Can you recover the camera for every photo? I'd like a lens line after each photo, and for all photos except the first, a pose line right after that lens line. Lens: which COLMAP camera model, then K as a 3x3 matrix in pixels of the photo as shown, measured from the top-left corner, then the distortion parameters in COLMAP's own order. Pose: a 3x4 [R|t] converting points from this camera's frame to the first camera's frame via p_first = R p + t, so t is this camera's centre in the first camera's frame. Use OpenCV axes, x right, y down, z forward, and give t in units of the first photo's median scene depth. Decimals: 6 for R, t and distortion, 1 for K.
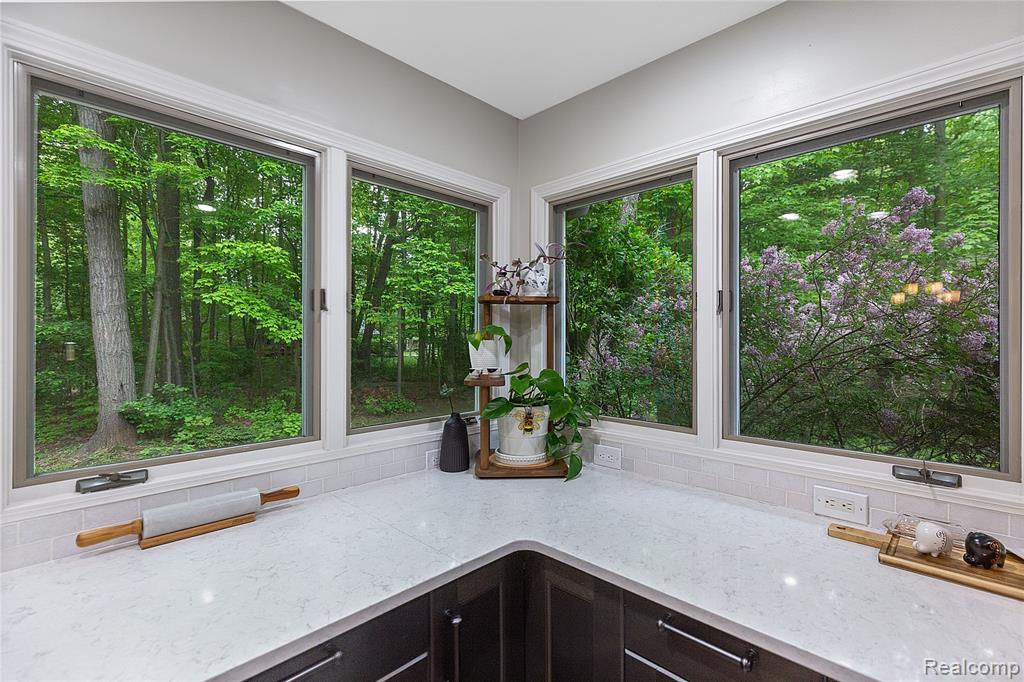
lens RADIAL K [[469.0, 0, 510.8], [0, 469.0, 339.4], [0, 0, 1]] dist [0.004918, 0.000398]
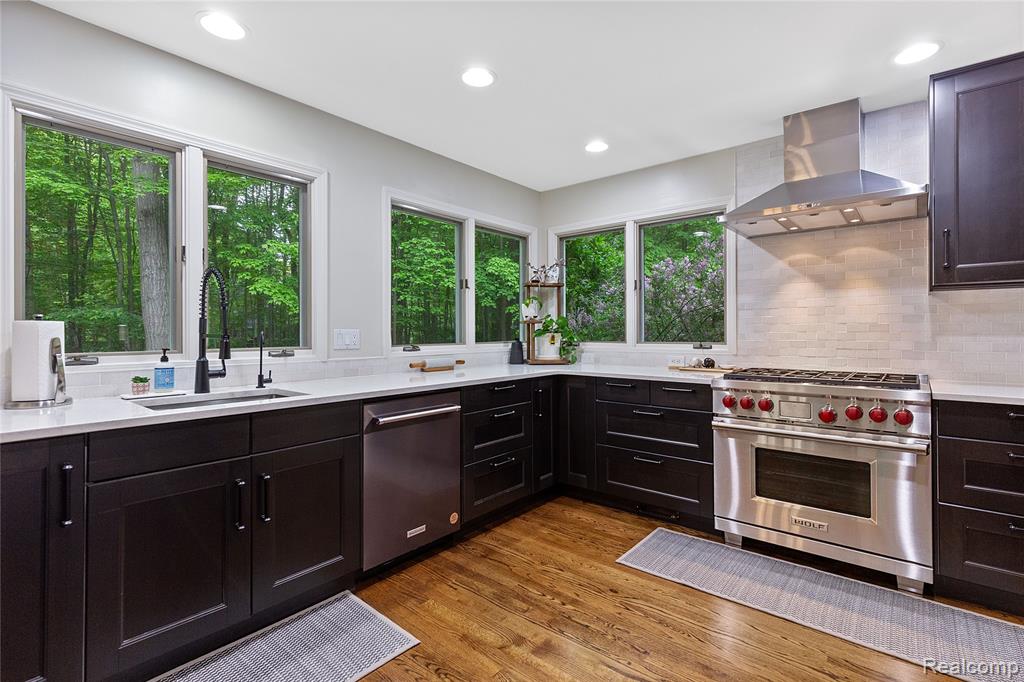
lens RADIAL K [[469.0, 0, 508.8], [0, 469.0, 337.8], [0, 0, 1]] dist [0.004918, 0.000398]
pose [[0.997888, -0.008642, 0.064385, -0.270319], [0.007950, 0.999908, 0.010993, 0.123248], [-0.064474, -0.010458, 0.997865, -1.034488]]
